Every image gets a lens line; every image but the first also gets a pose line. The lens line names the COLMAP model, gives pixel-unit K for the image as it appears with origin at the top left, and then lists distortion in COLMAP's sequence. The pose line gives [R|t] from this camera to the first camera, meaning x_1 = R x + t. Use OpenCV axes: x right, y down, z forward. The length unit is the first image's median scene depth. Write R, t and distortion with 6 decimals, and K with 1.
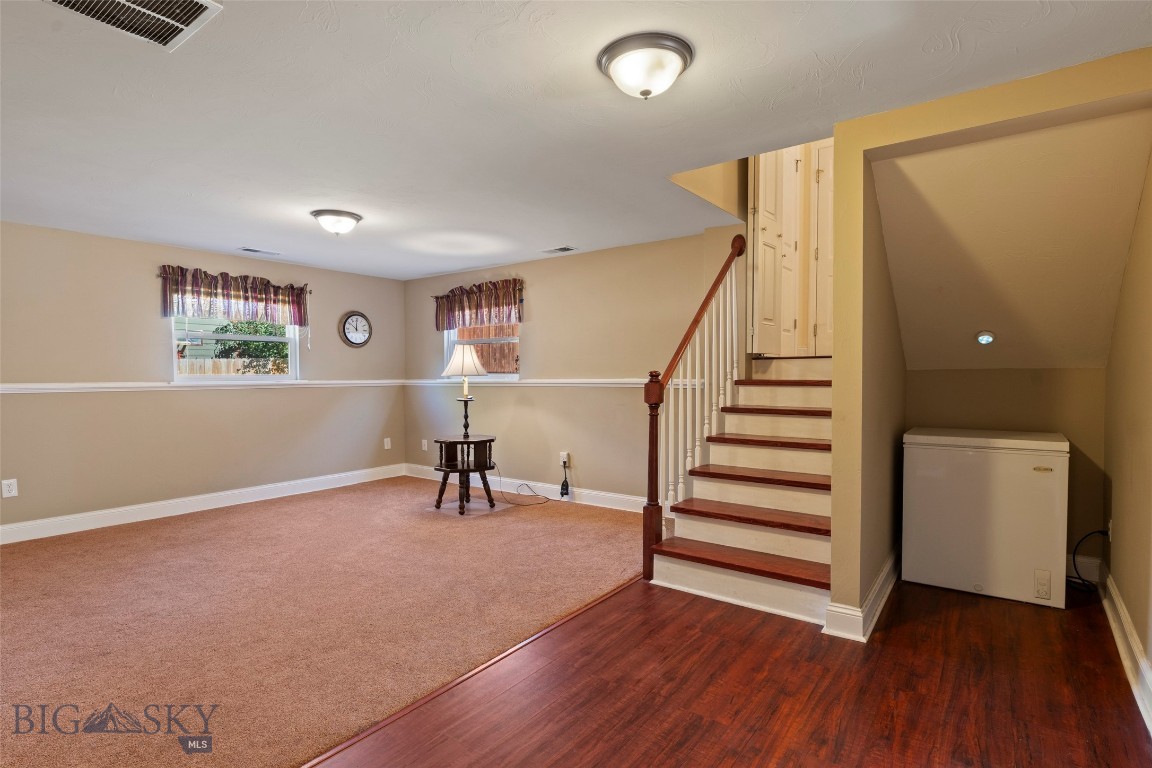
lens RADIAL K [[584.2, 0, 578.6], [0, 584.2, 387.3], [0, 0, 1]] dist [-0.010347, 0.001877]
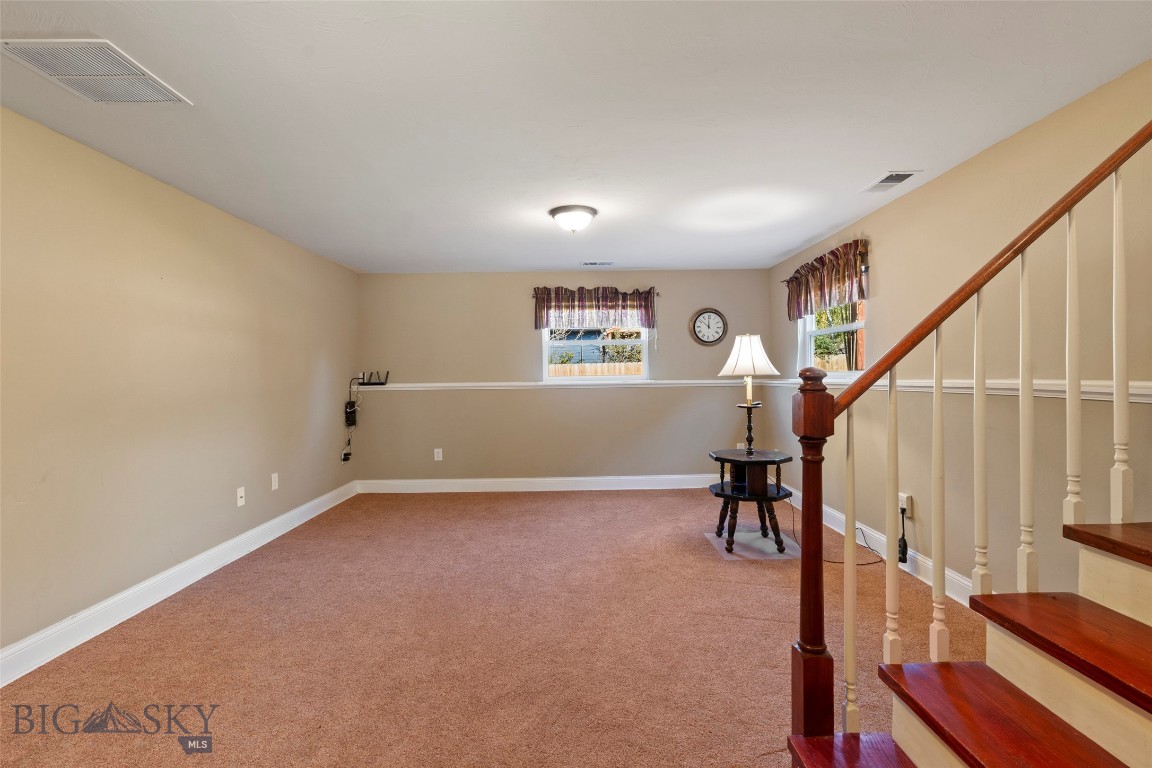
lens RADIAL K [[529.3, 0, 574.8], [0, 529.3, 378.0], [0, 0, 1]] dist [-0.010060, 0.003879]
pose [[0.598215, -0.001490, -0.801334, 0.225189], [-0.006396, 0.999958, -0.006634, -0.009947], [0.801310, 0.009094, 0.598181, 0.366795]]
